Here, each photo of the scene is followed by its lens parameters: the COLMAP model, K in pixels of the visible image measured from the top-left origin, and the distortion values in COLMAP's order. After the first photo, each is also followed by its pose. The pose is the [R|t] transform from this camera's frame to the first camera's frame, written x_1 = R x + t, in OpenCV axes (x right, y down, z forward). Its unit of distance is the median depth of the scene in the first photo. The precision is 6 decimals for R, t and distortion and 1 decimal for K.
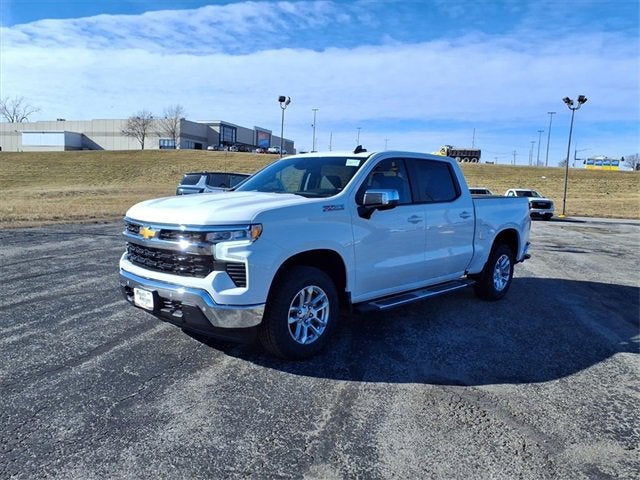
lens RADIAL K [[515.3, 0, 317.5], [0, 515.3, 242.5], [0, 0, 1]] dist [0.020839, -0.015764]
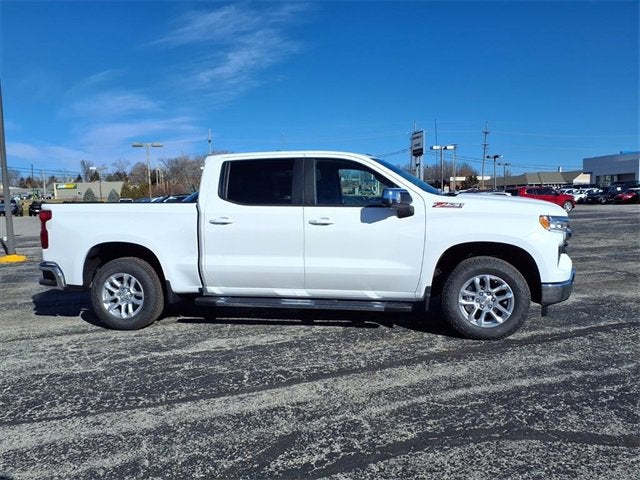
lens RADIAL K [[512.9, 0, 322.0], [0, 512.9, 240.2], [0, 0, 1]] dist [0.025575, -0.034304]
pose [[-0.541409, -0.079775, 0.836966, -0.982383], [0.097833, 0.982748, 0.156955, -0.218345], [-0.835048, 0.166860, -0.524264, 1.980193]]
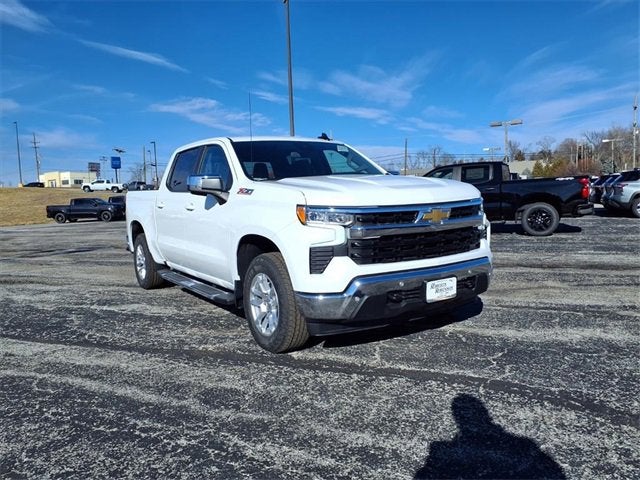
lens RADIAL K [[513.8, 0, 322.4], [0, 513.8, 238.1], [0, 0, 1]] dist [0.035695, -0.052916]
pose [[0.220151, -0.119906, 0.968068, -1.110277], [0.149325, 0.984862, 0.088028, -0.078632], [-0.963969, 0.125177, 0.234723, 0.885790]]
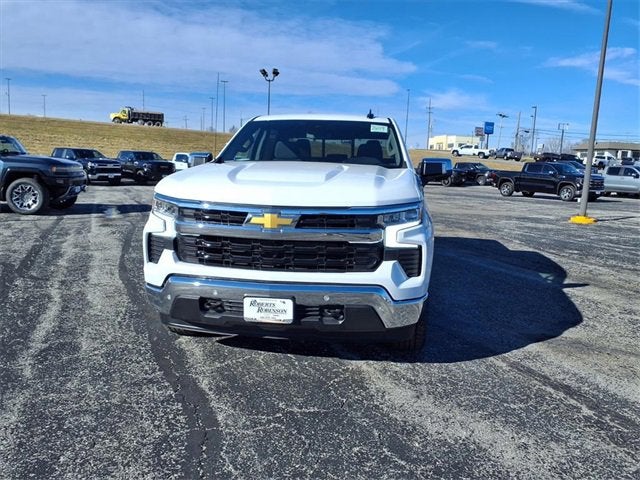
lens RADIAL K [[519.6, 0, 321.7], [0, 519.6, 237.0], [0, 0, 1]] dist [0.007764, -0.005446]
pose [[0.808717, -0.088794, 0.581457, -0.628855], [0.056022, 0.995674, 0.074131, -0.041507], [-0.585524, -0.027377, 0.810193, 0.325133]]
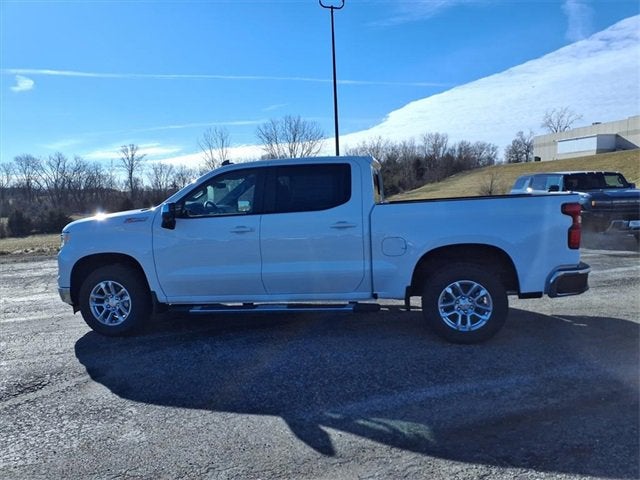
lens RADIAL K [[512.9, 0, 322.0], [0, 512.9, 240.2], [0, 0, 1]] dist [0.025575, -0.034304]
pose [[0.547596, 0.024170, -0.836393, 1.236961], [-0.034634, 0.999381, 0.006204, -0.040492], [0.836026, 0.025571, 0.548094, 0.664045]]
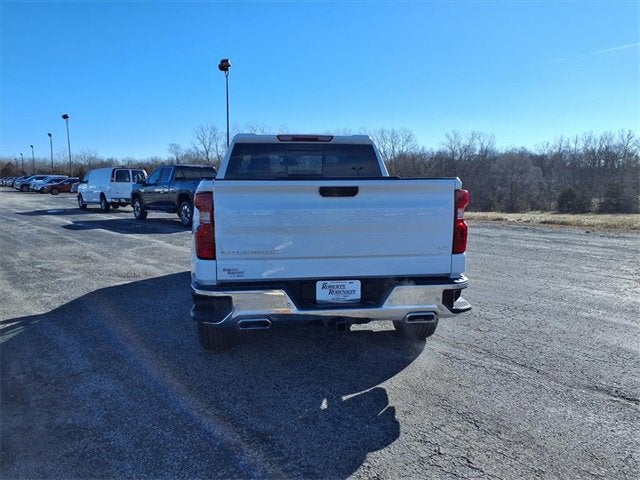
lens RADIAL K [[515.3, 0, 317.5], [0, 515.3, 242.5], [0, 0, 1]] dist [0.020839, -0.015764]
pose [[-0.621408, 0.066019, -0.780700, 1.116218], [-0.095228, 0.982692, 0.158898, -0.183627], [0.777678, 0.173085, -0.604366, 2.179930]]
